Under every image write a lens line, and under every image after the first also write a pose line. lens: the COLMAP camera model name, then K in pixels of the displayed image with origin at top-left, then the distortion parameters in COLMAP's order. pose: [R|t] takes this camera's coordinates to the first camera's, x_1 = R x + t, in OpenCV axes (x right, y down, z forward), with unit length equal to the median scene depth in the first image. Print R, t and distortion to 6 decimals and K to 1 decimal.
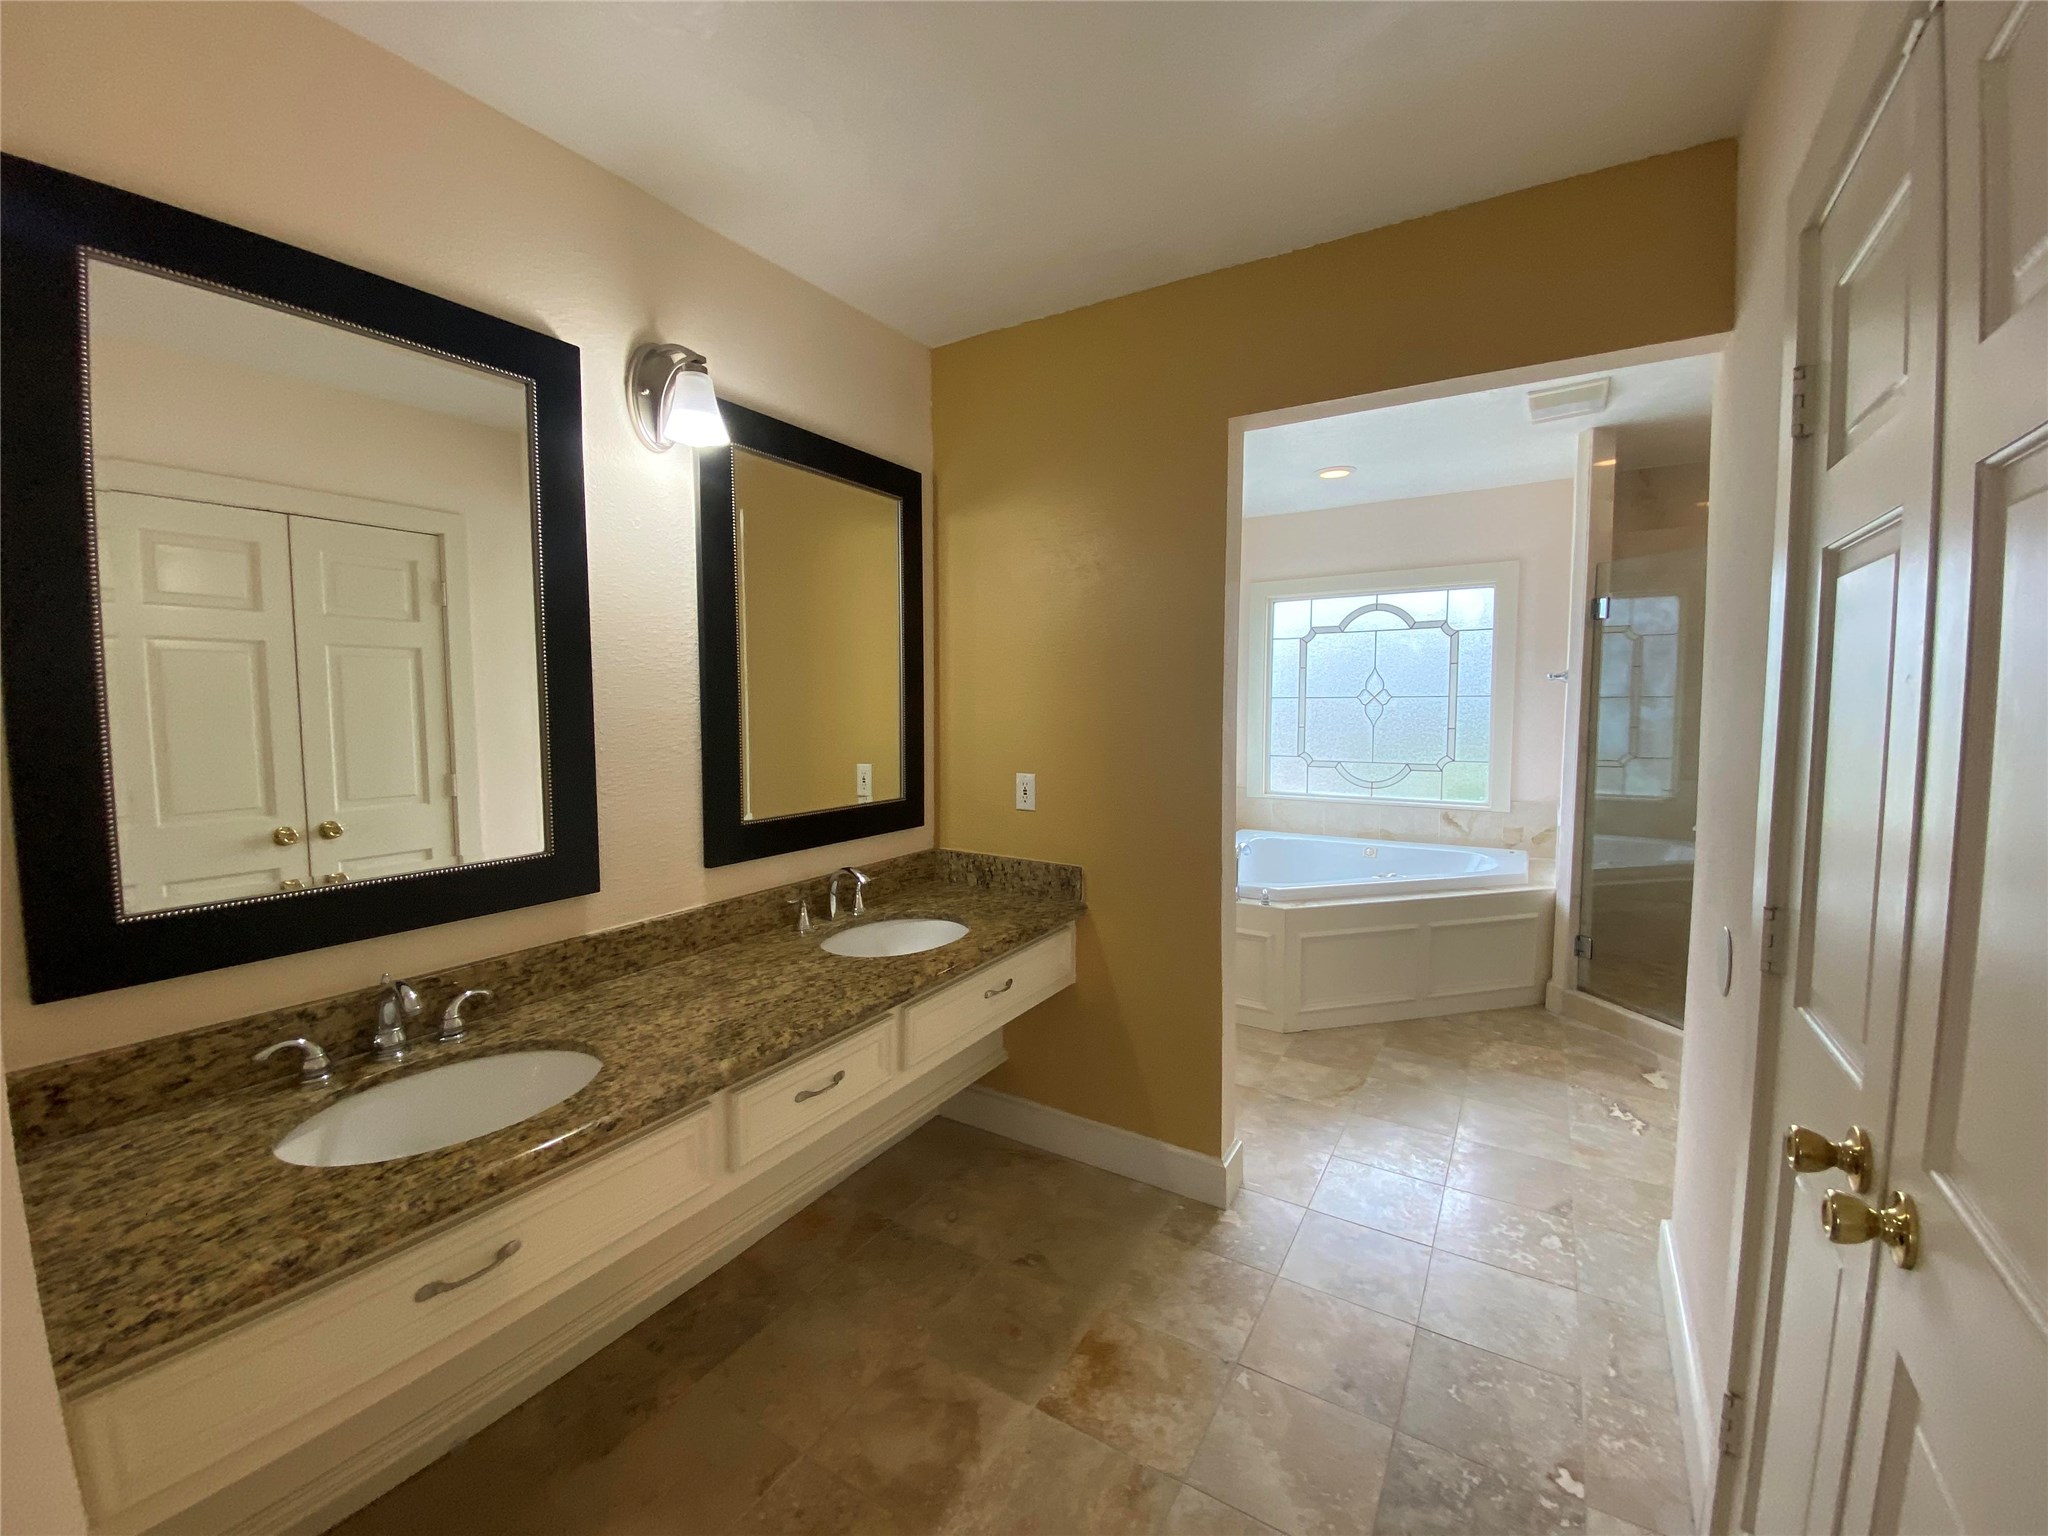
lens RADIAL K [[819.6, 0, 1019.4], [0, 819.6, 762.7], [0, 0, 1]] dist [0.006580, -0.016230]
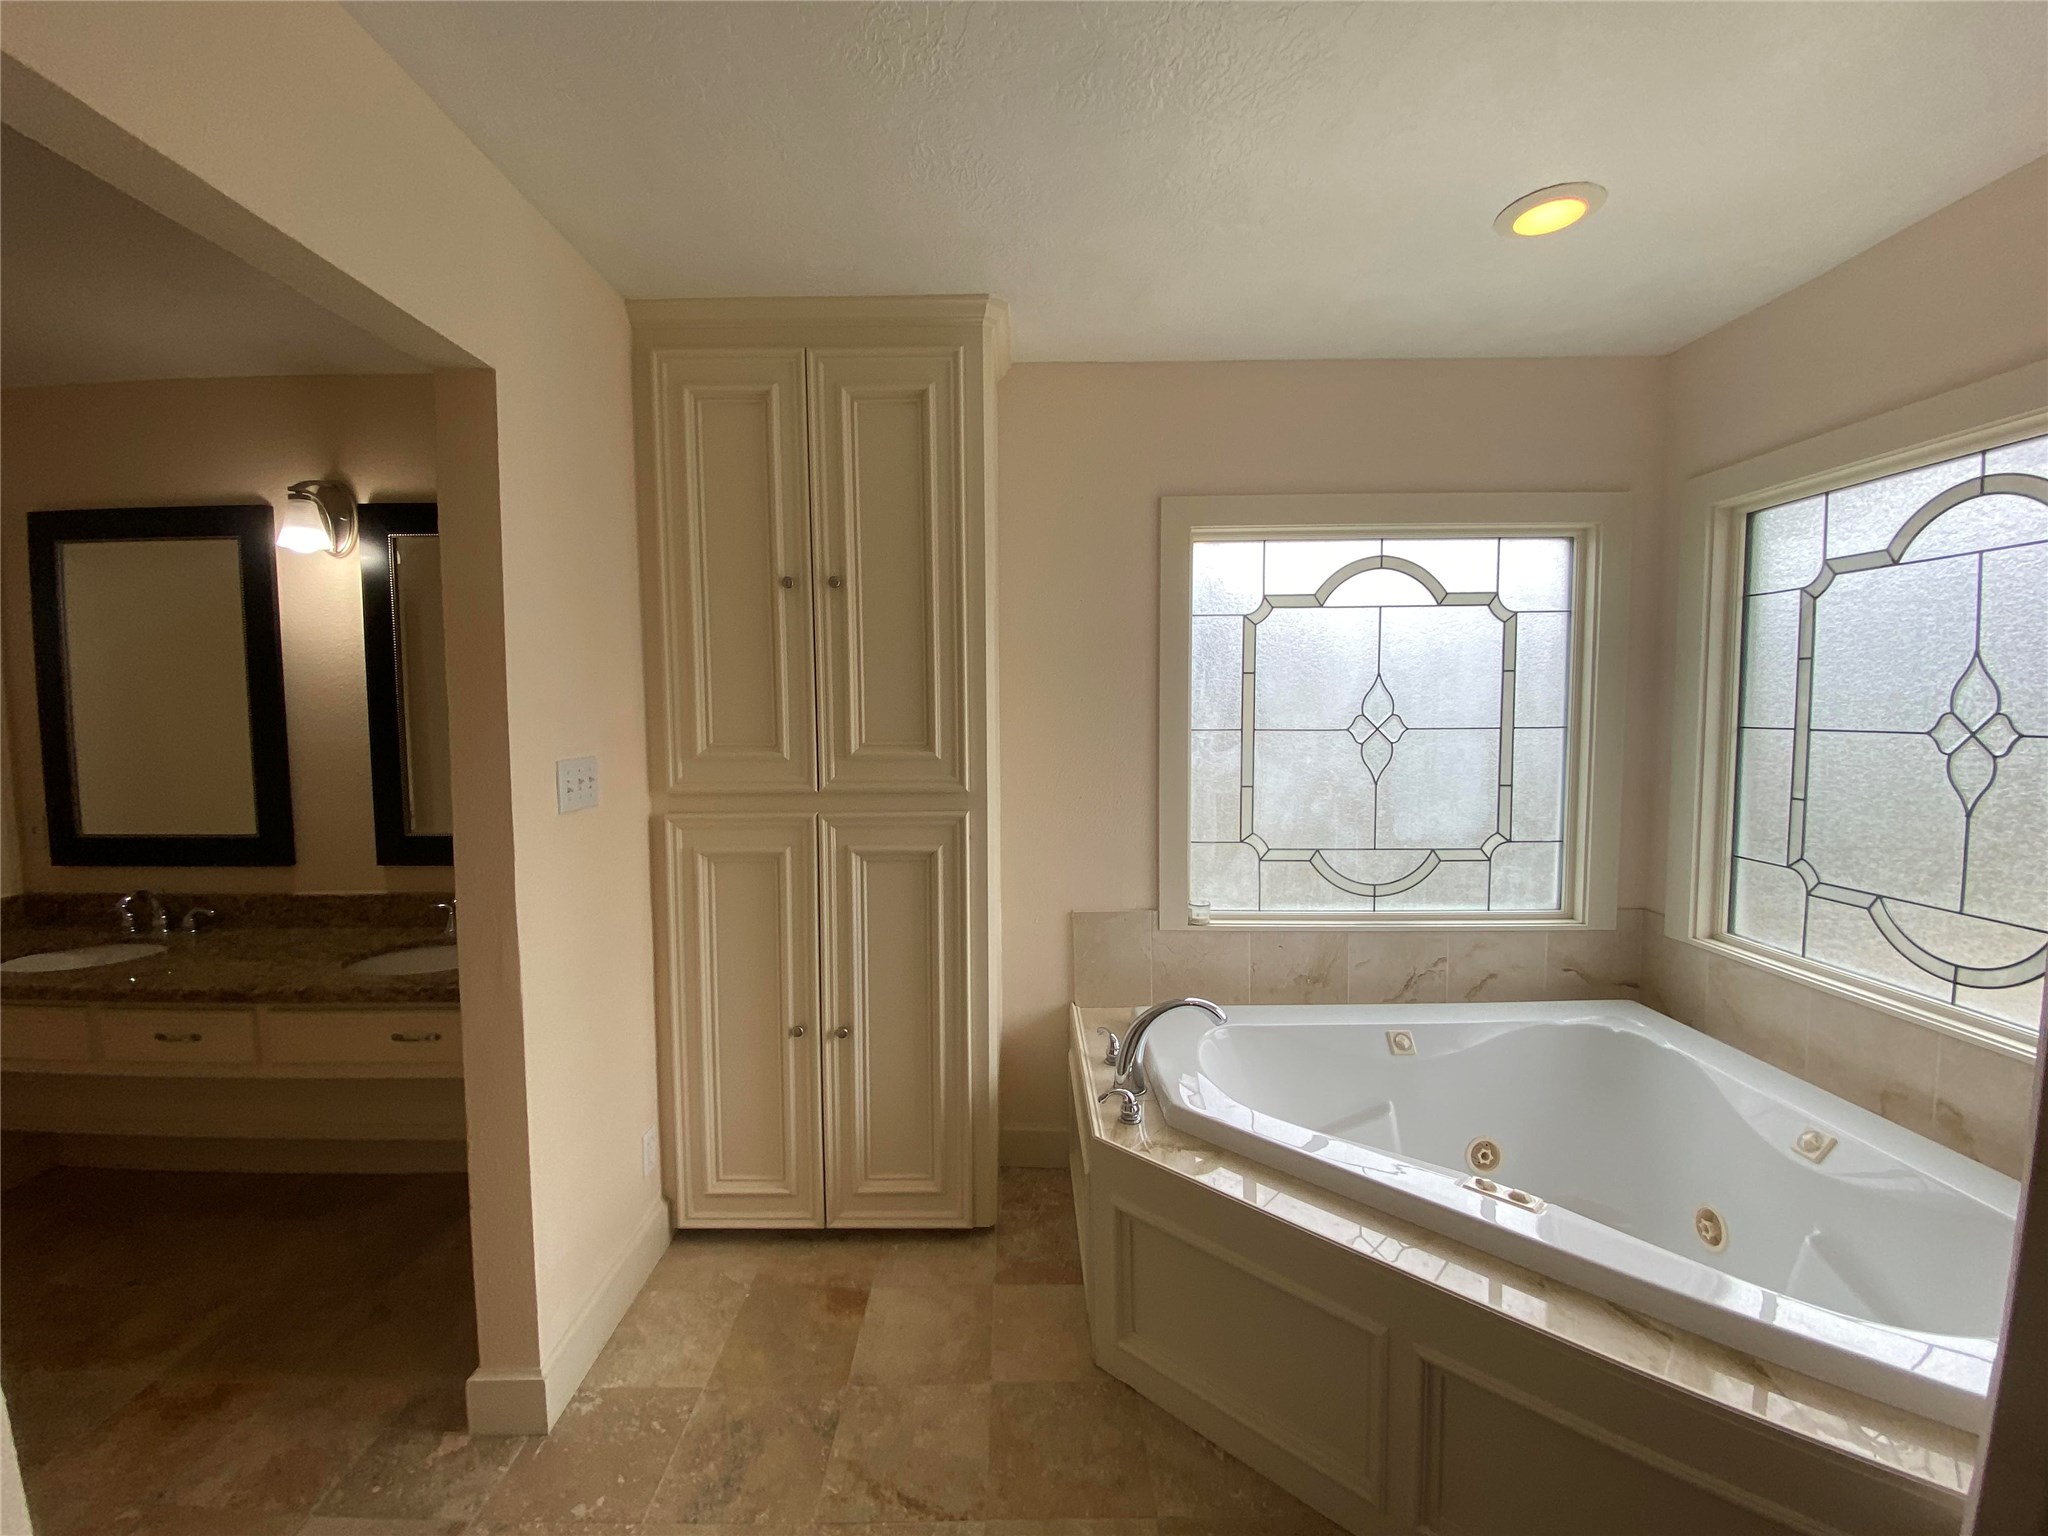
lens RADIAL K [[819.6, 0, 1019.4], [0, 819.6, 762.7], [0, 0, 1]] dist [0.006580, -0.016230]
pose [[0.547185, 0.060712, -0.834807, 1.255531], [-0.058179, 0.997712, 0.034425, -0.138498], [0.834988, 0.029731, 0.549465, 1.131024]]
